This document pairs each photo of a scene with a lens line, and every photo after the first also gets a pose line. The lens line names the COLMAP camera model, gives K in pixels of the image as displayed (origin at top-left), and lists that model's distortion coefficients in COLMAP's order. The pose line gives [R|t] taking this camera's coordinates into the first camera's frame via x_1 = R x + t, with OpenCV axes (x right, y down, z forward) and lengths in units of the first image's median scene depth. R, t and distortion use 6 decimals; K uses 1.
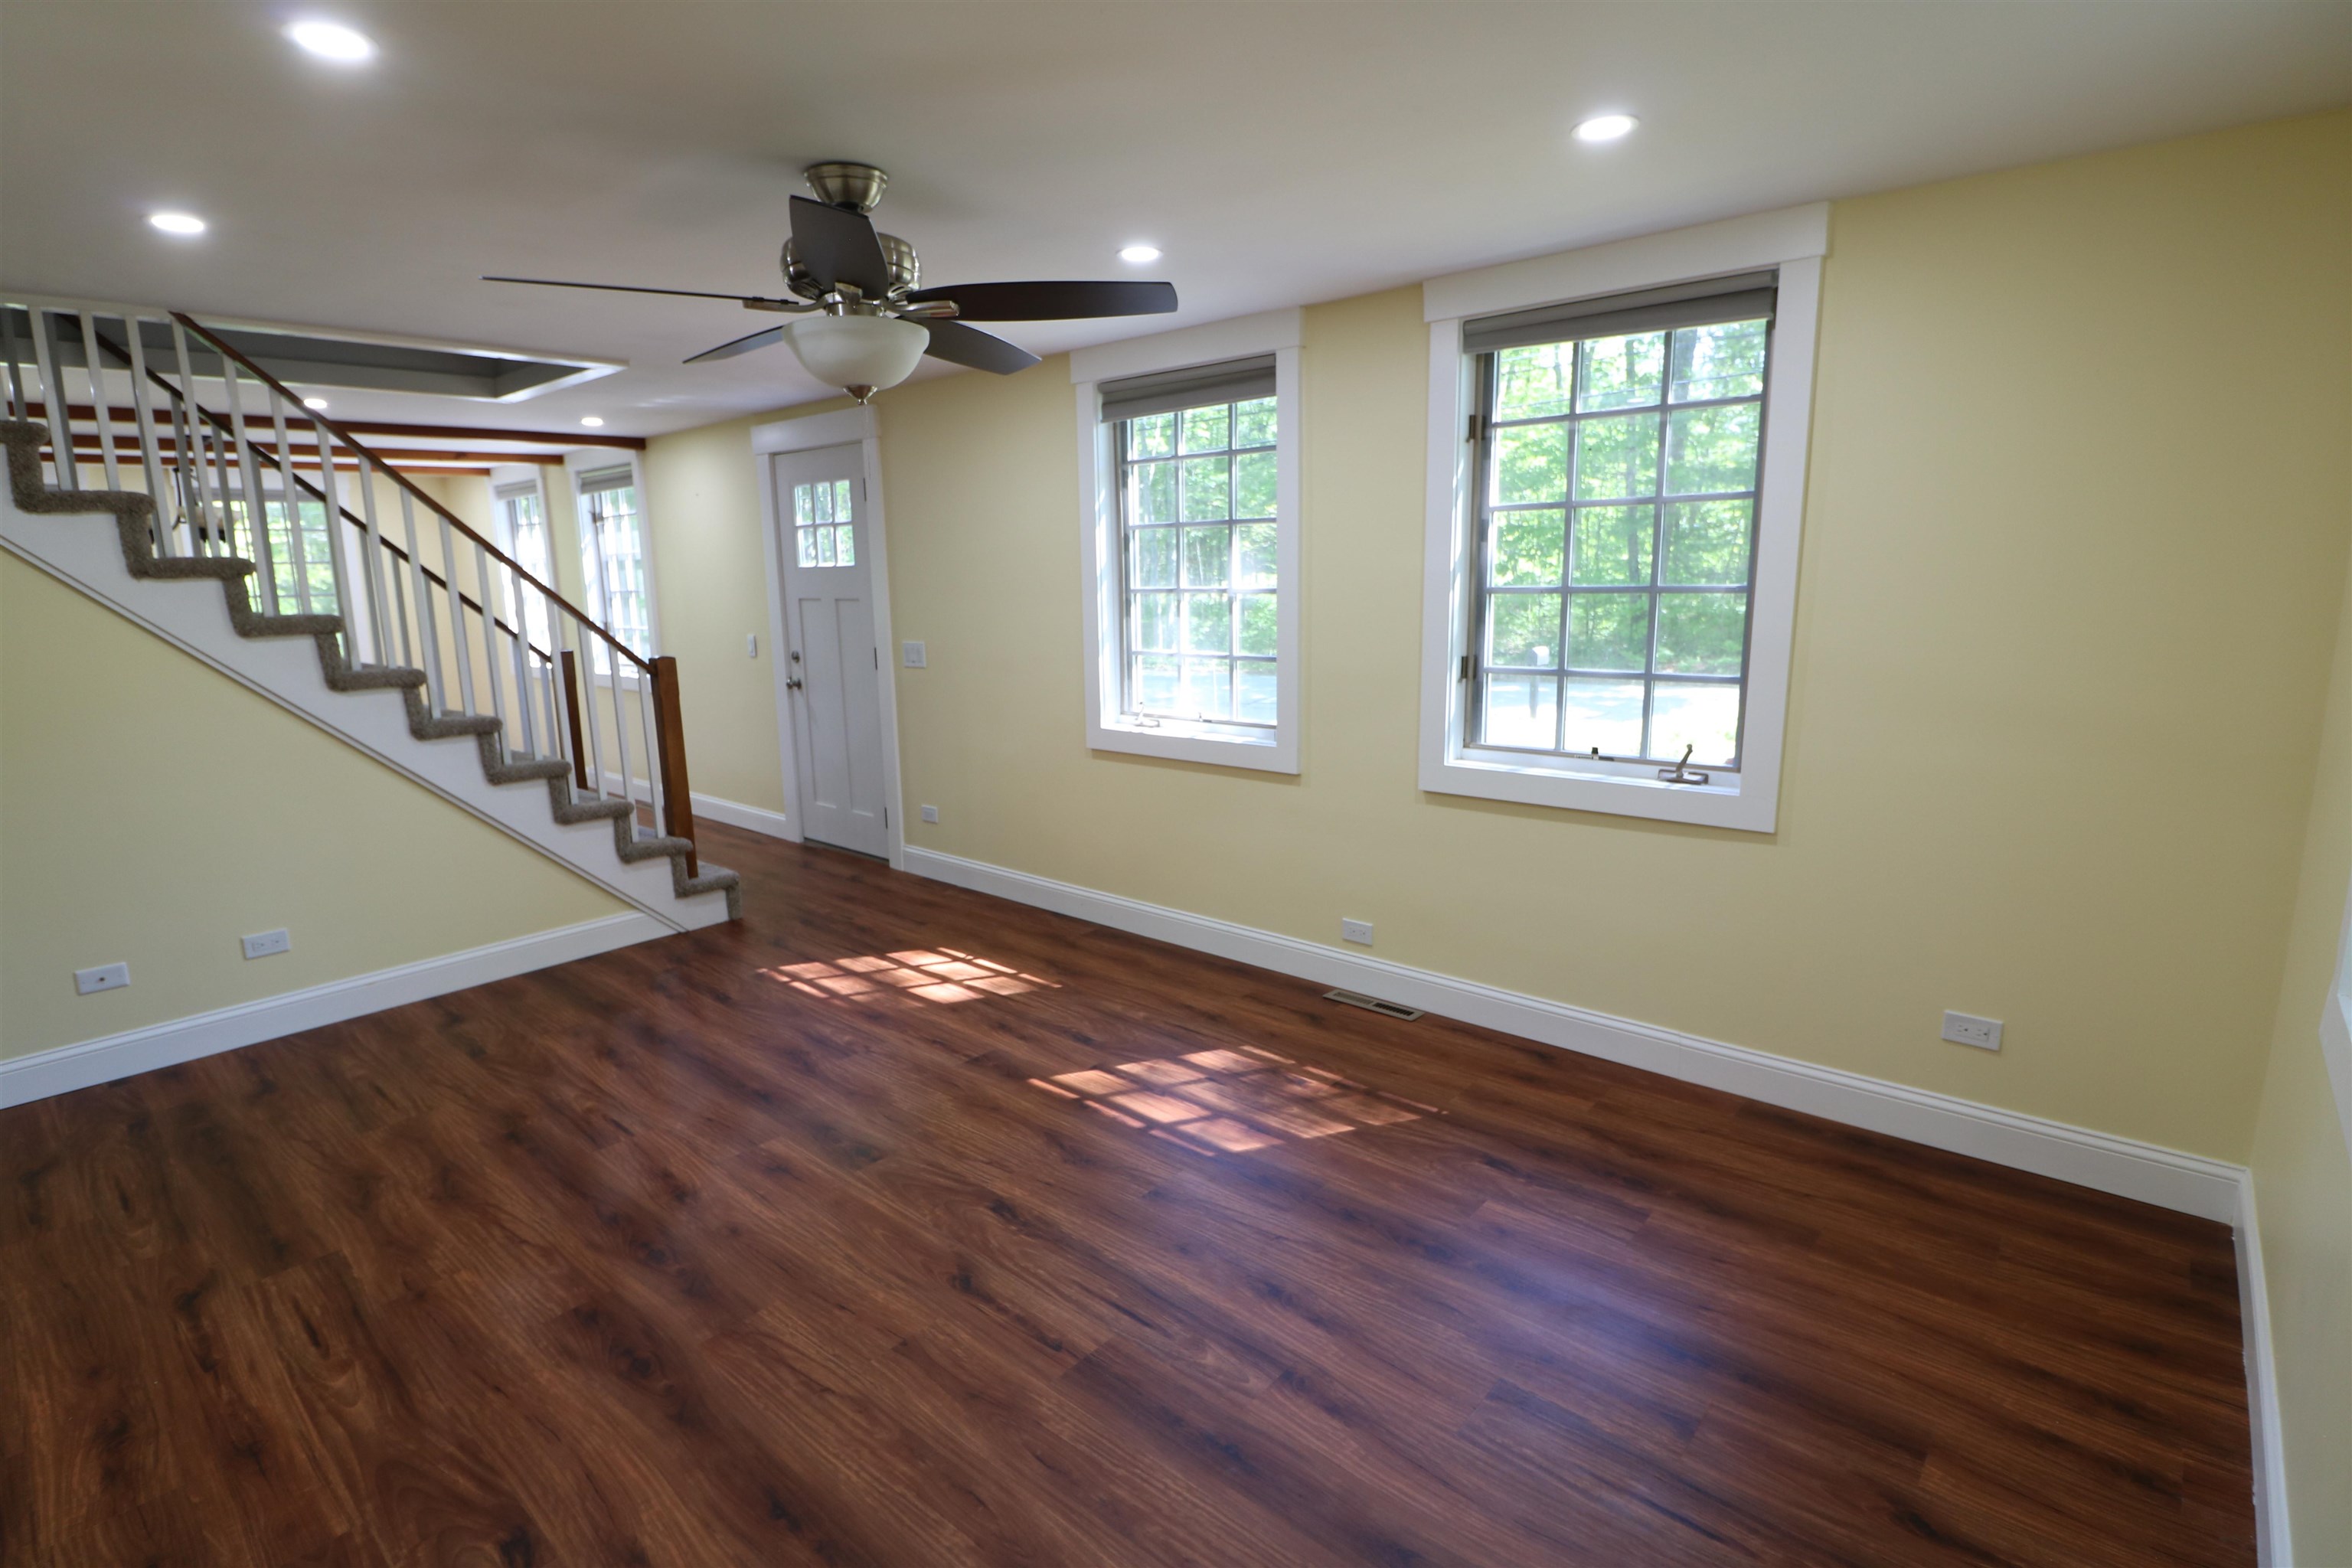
lens RADIAL K [[1142.7, 0, 1172.0], [0, 1142.7, 789.9], [0, 0, 1]] dist [-0.003038, -0.008840]
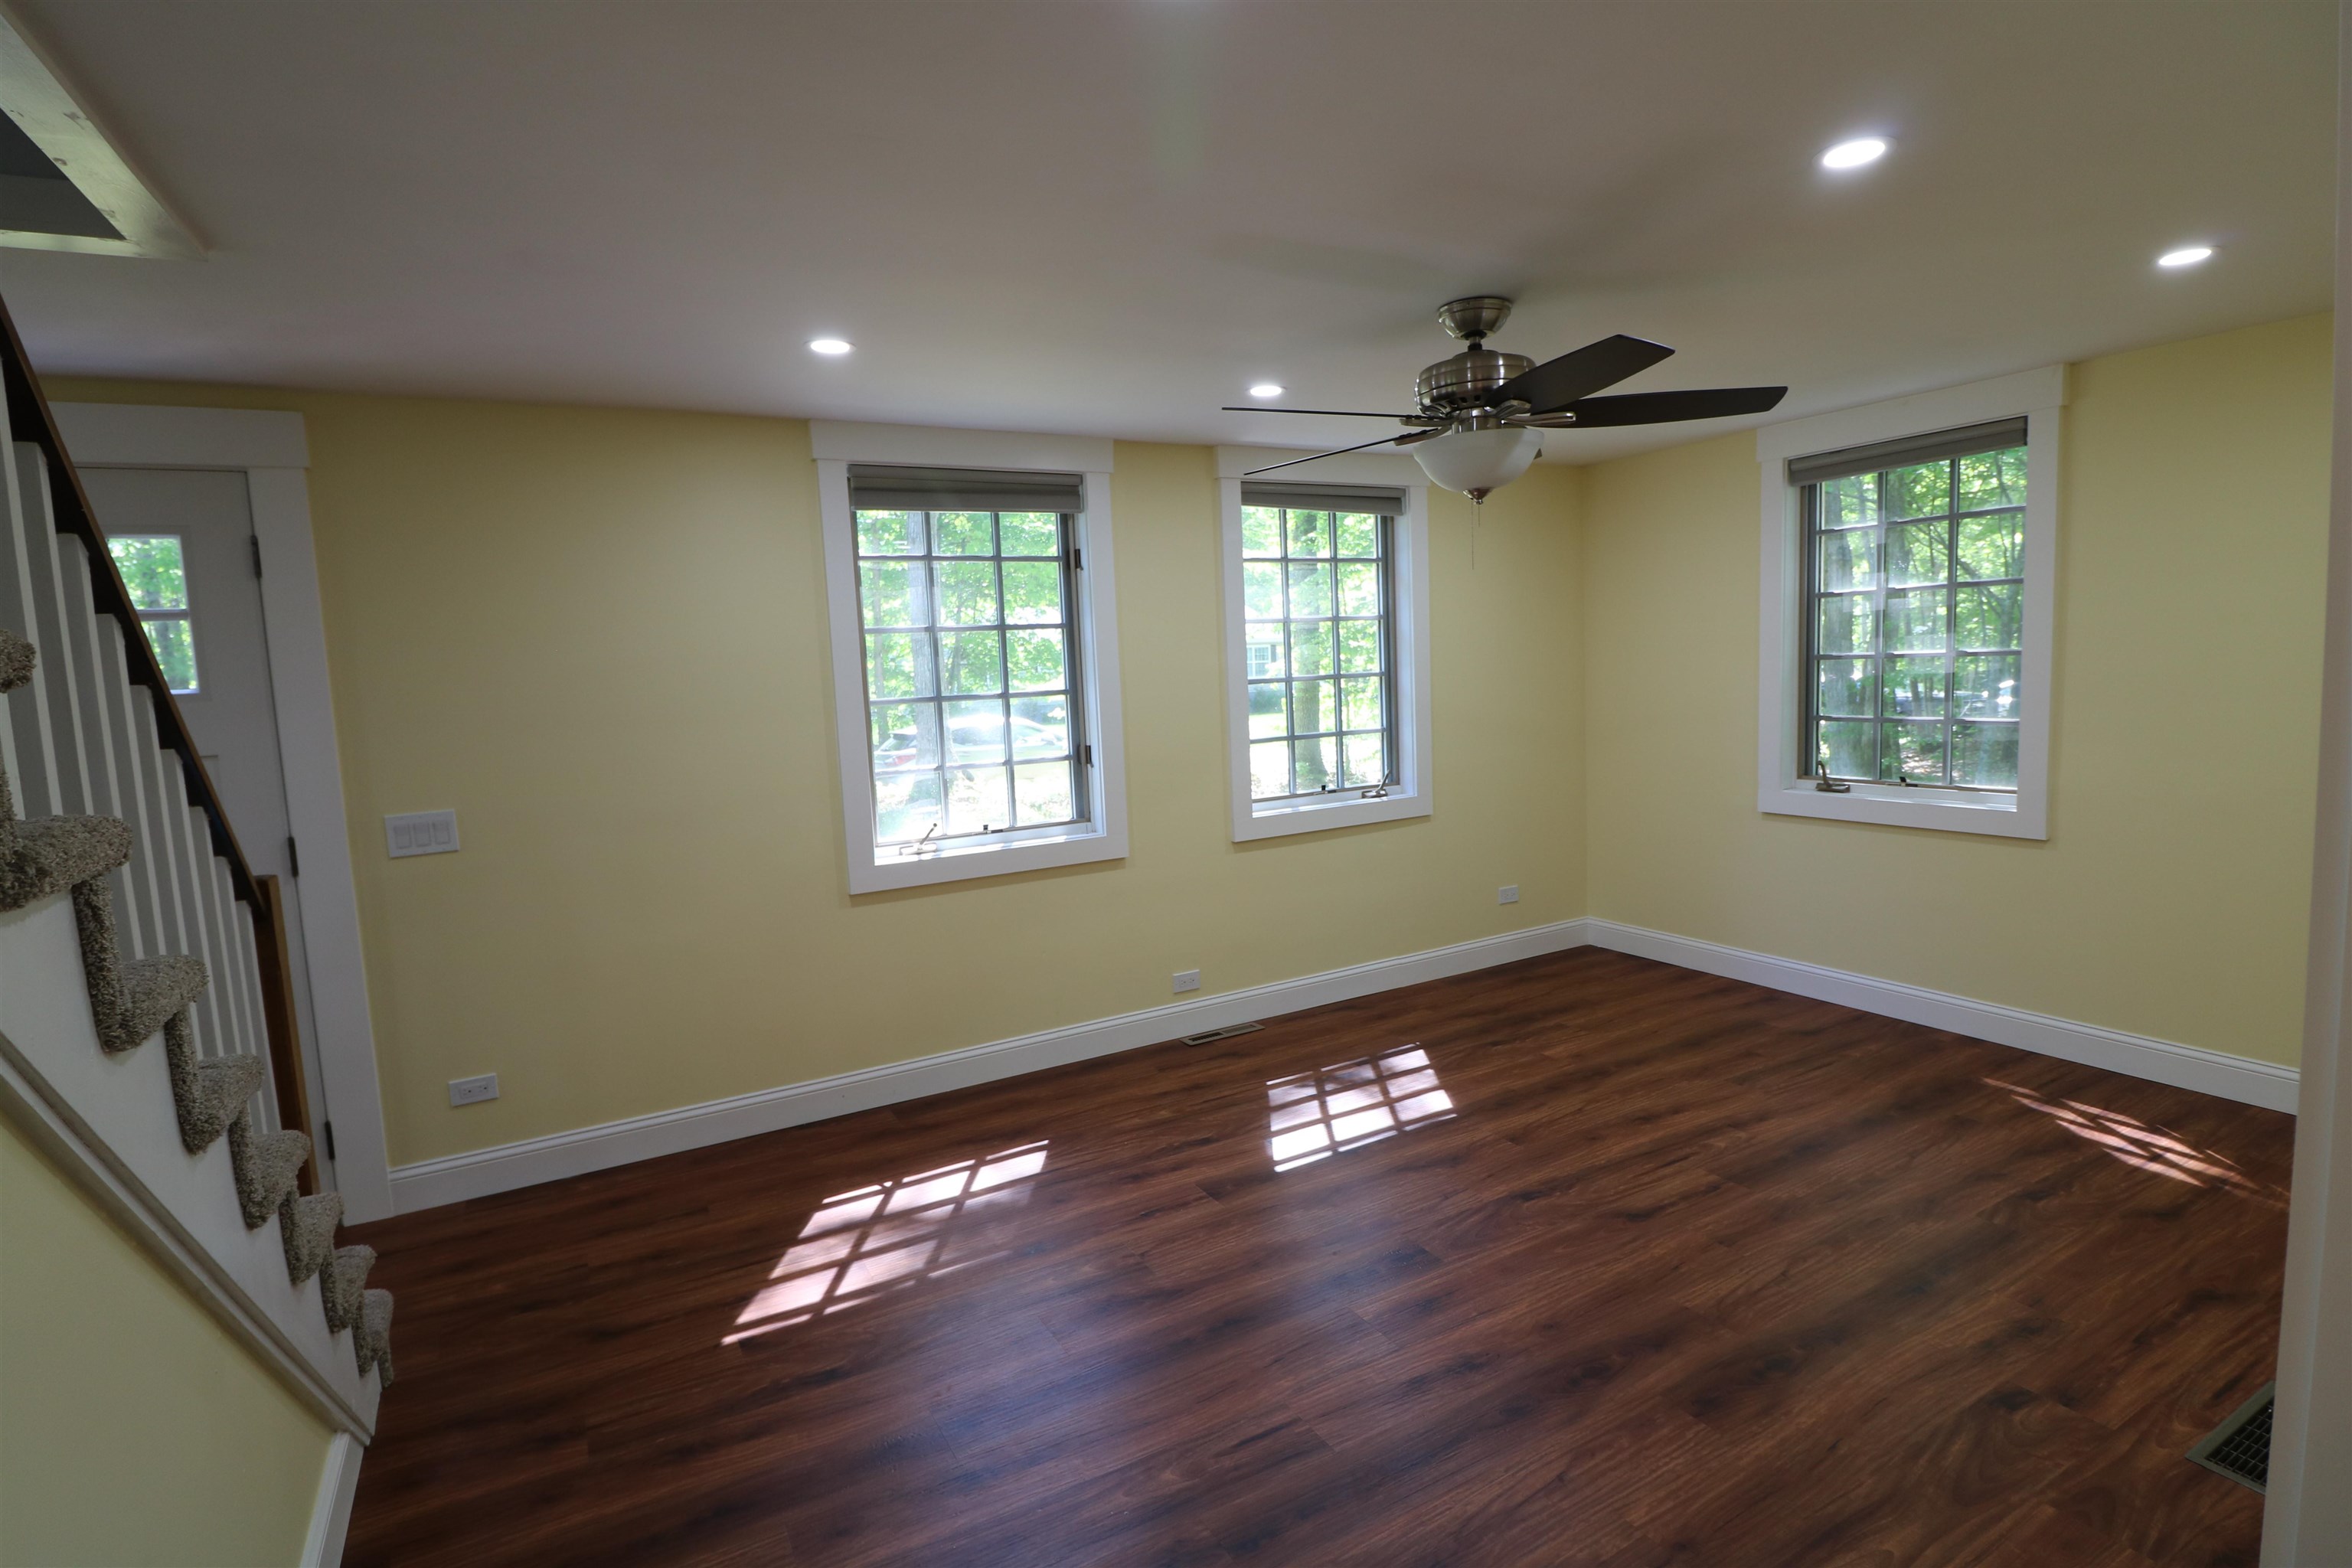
lens RADIAL K [[1142.7, 0, 1173.2], [0, 1142.7, 781.8], [0, 0, 1]] dist [-0.003038, -0.008840]
pose [[0.325073, -0.096535, 0.940749, -1.168792], [0.215713, 0.976121, 0.025625, -0.133924], [-0.920758, 0.194602, 0.338134, 0.762857]]
